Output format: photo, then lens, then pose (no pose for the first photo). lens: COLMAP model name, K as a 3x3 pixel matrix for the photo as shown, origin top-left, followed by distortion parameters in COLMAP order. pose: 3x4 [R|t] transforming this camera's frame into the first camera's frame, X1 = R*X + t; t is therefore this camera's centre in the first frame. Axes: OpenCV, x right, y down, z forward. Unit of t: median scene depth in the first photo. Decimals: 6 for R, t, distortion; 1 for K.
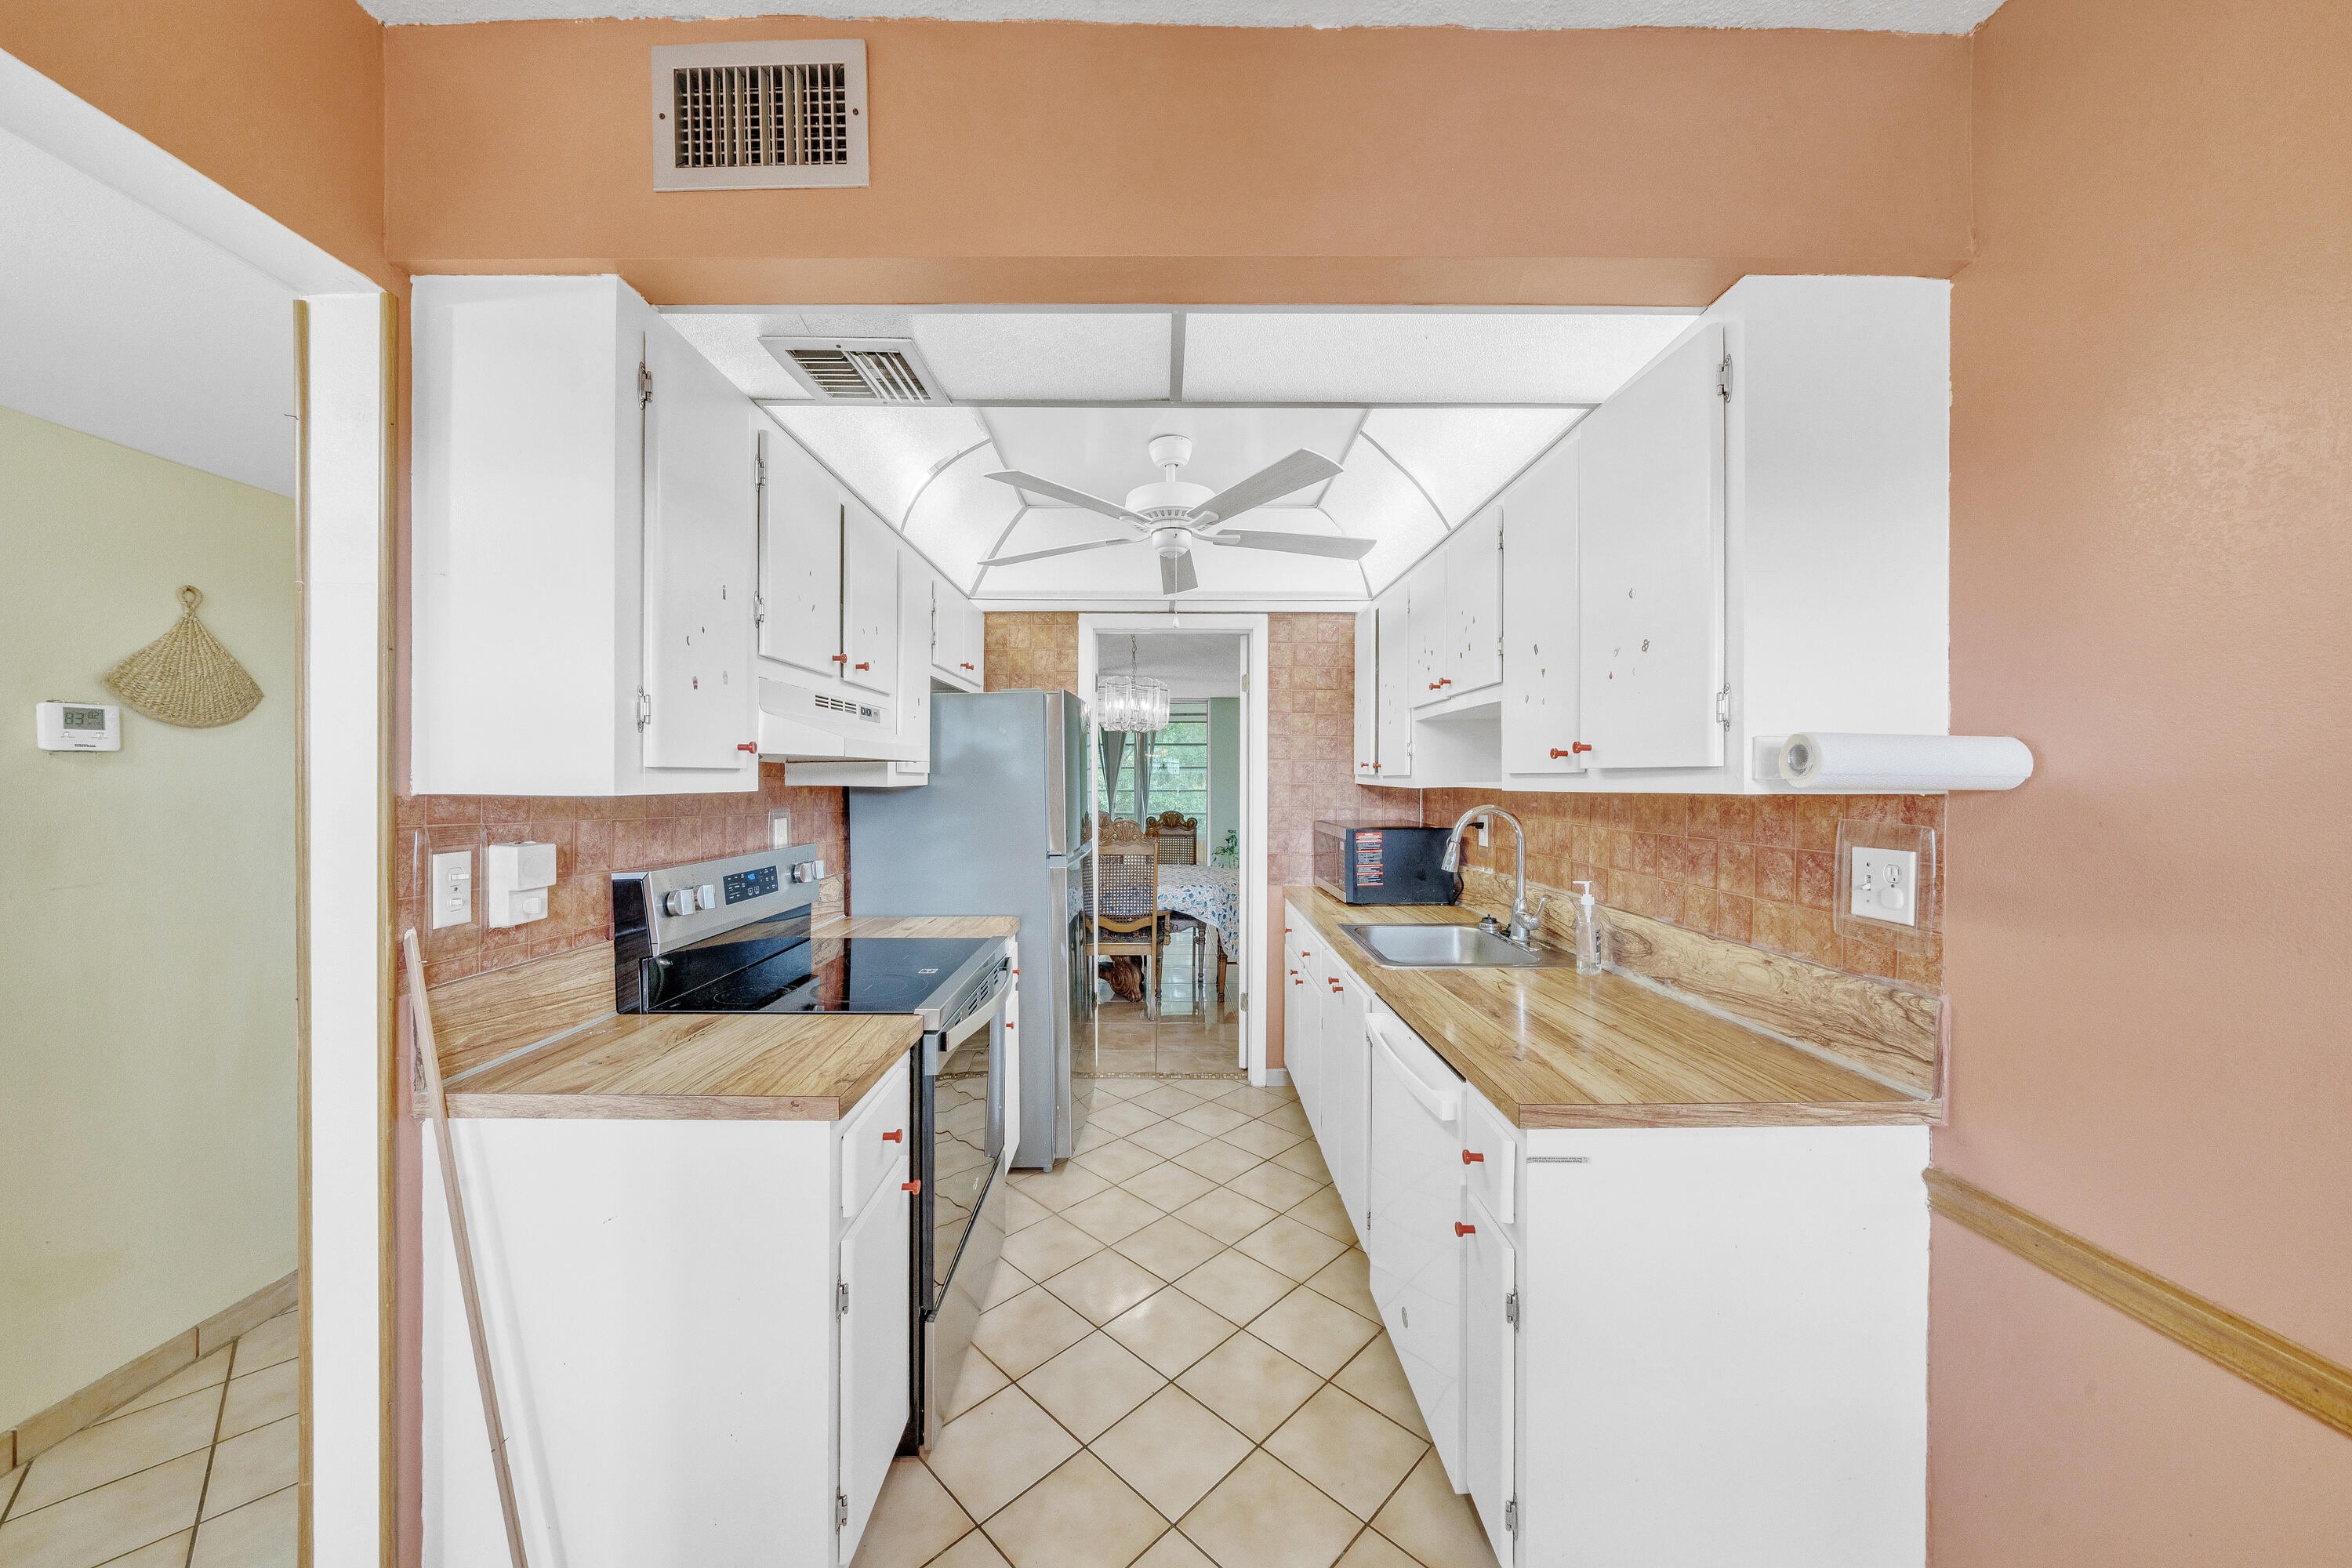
lens RADIAL K [[806.0, 0, 1172.8], [0, 806.0, 778.8], [0, 0, 1]] dist [-0.000639, -0.000015]
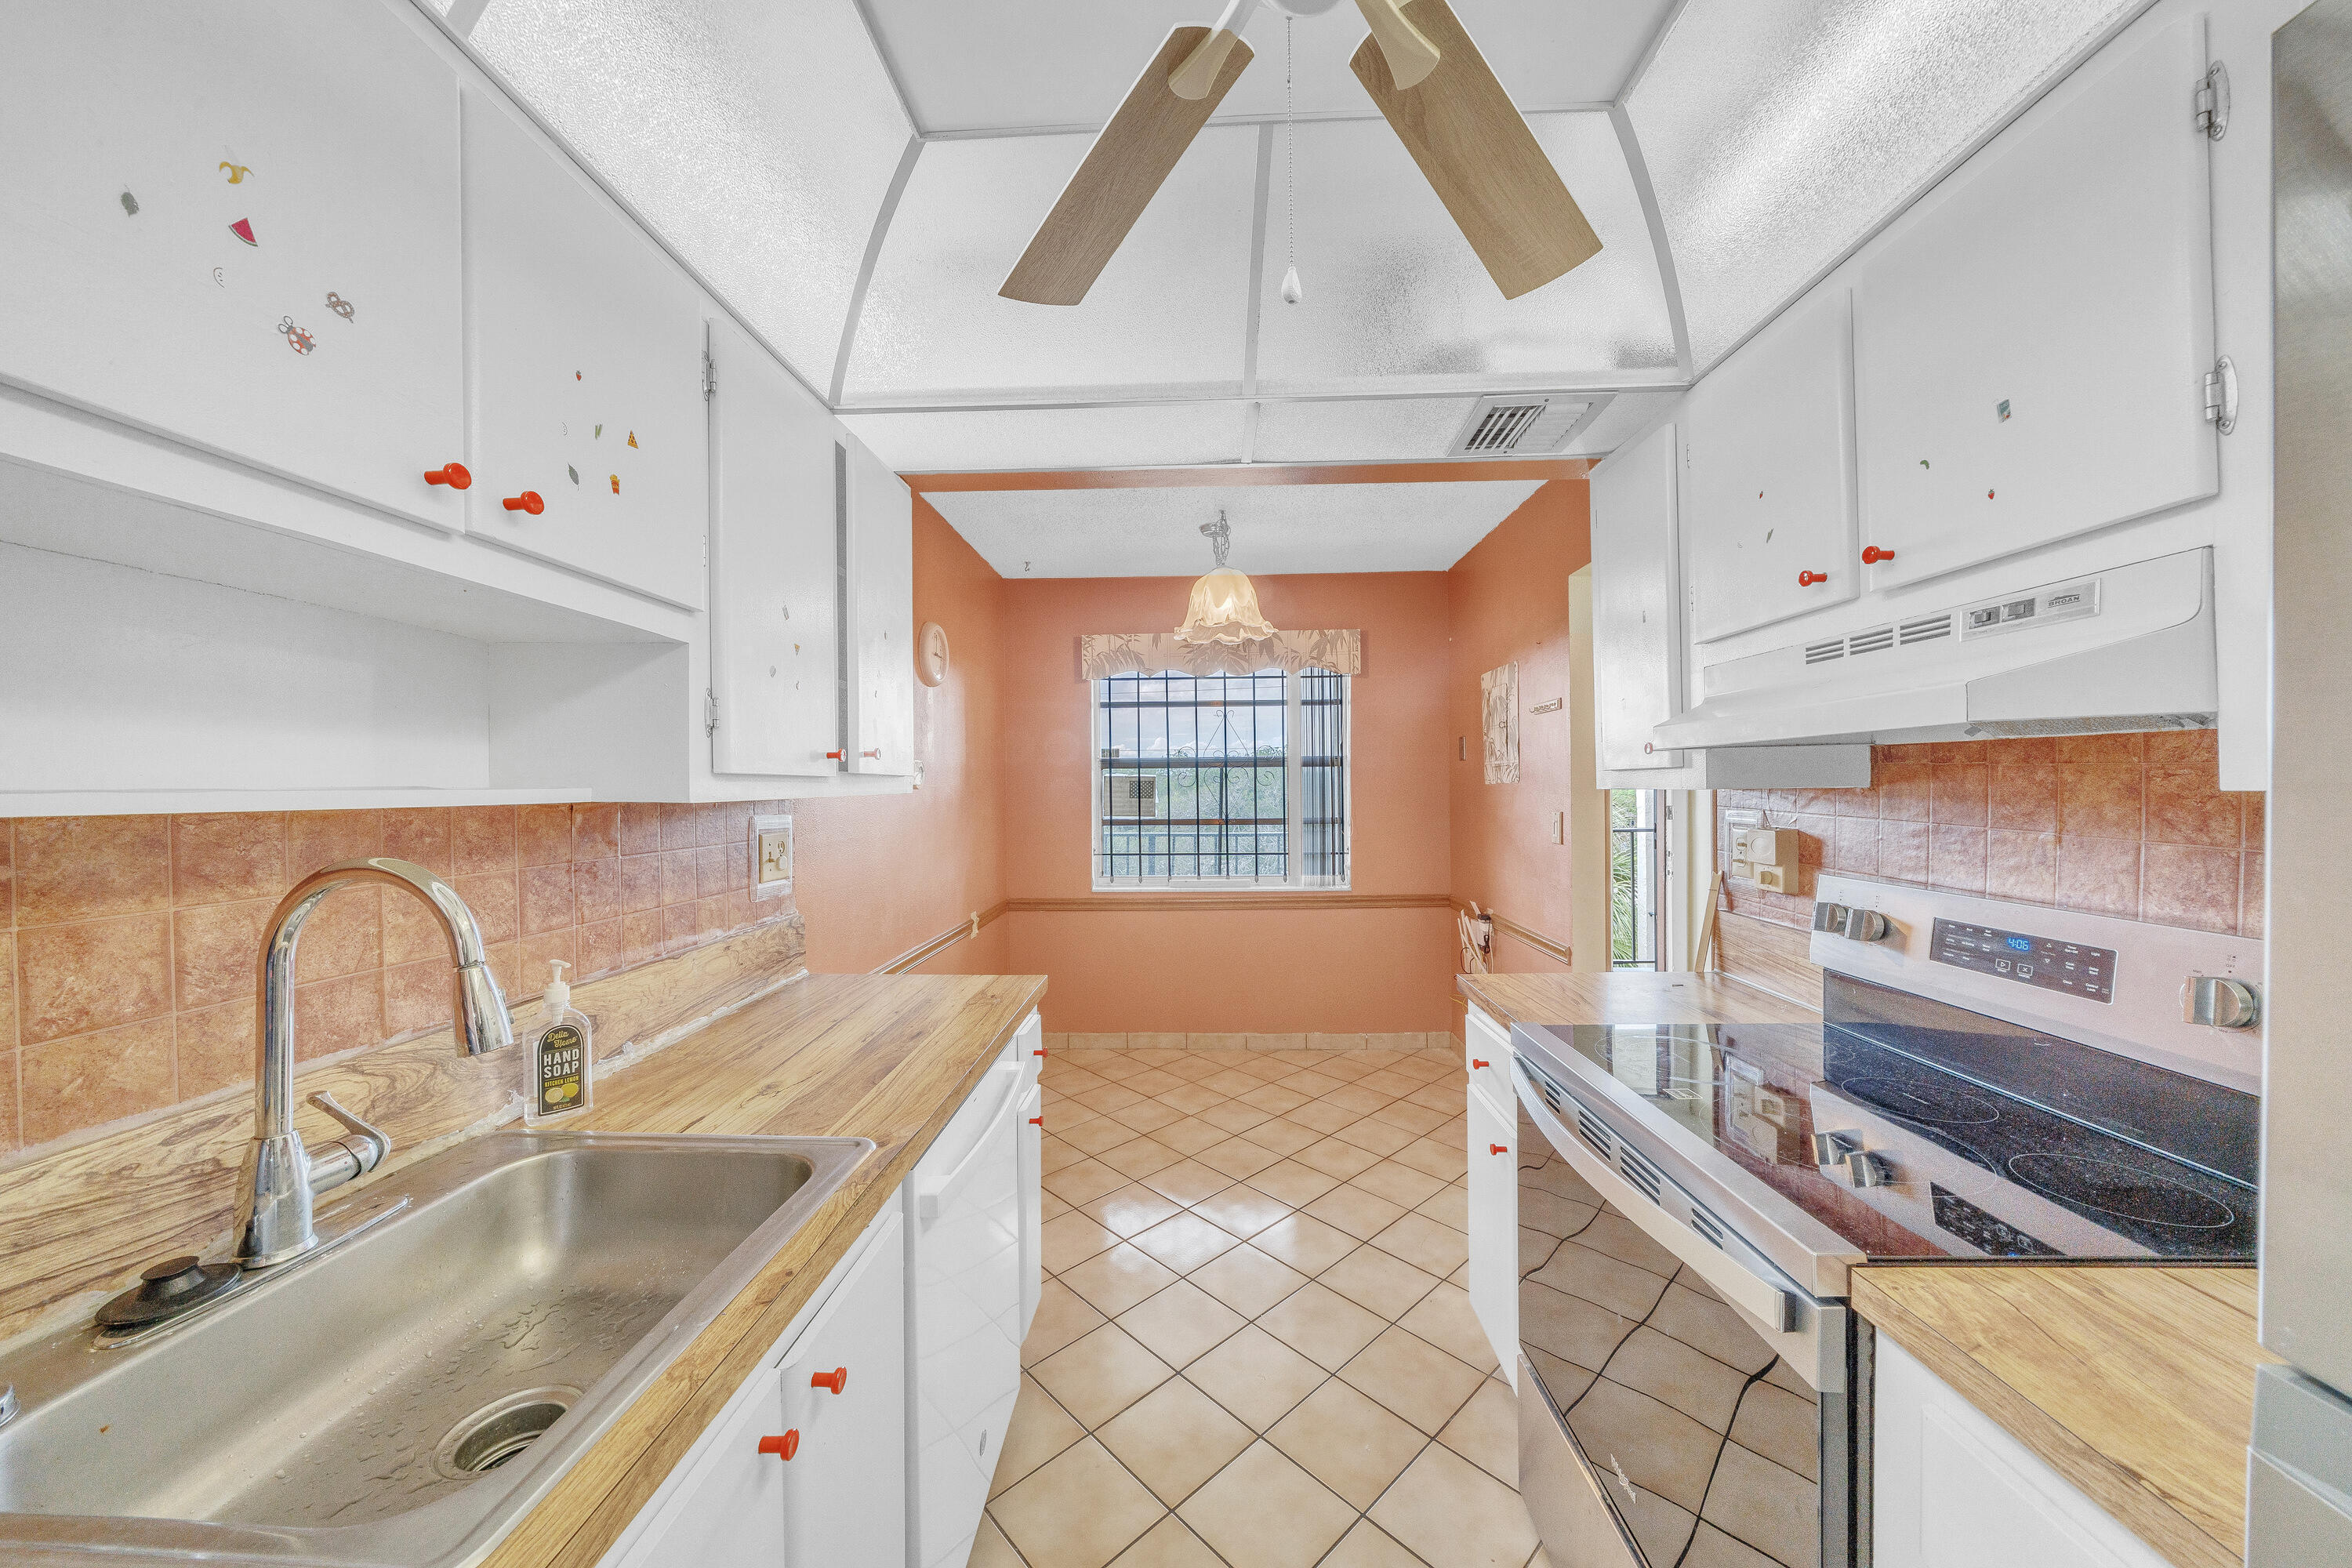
lens RADIAL K [[807.4, 0, 1173.6], [0, 807.4, 791.2], [0, 0, 1]] dist [-0.009156, -0.000068]
pose [[-0.998548, 0.007244, 0.053379, 0.050059], [0.007454, 0.999965, 0.003736, 0.008680], [-0.053350, 0.004129, -0.998567, 1.925285]]
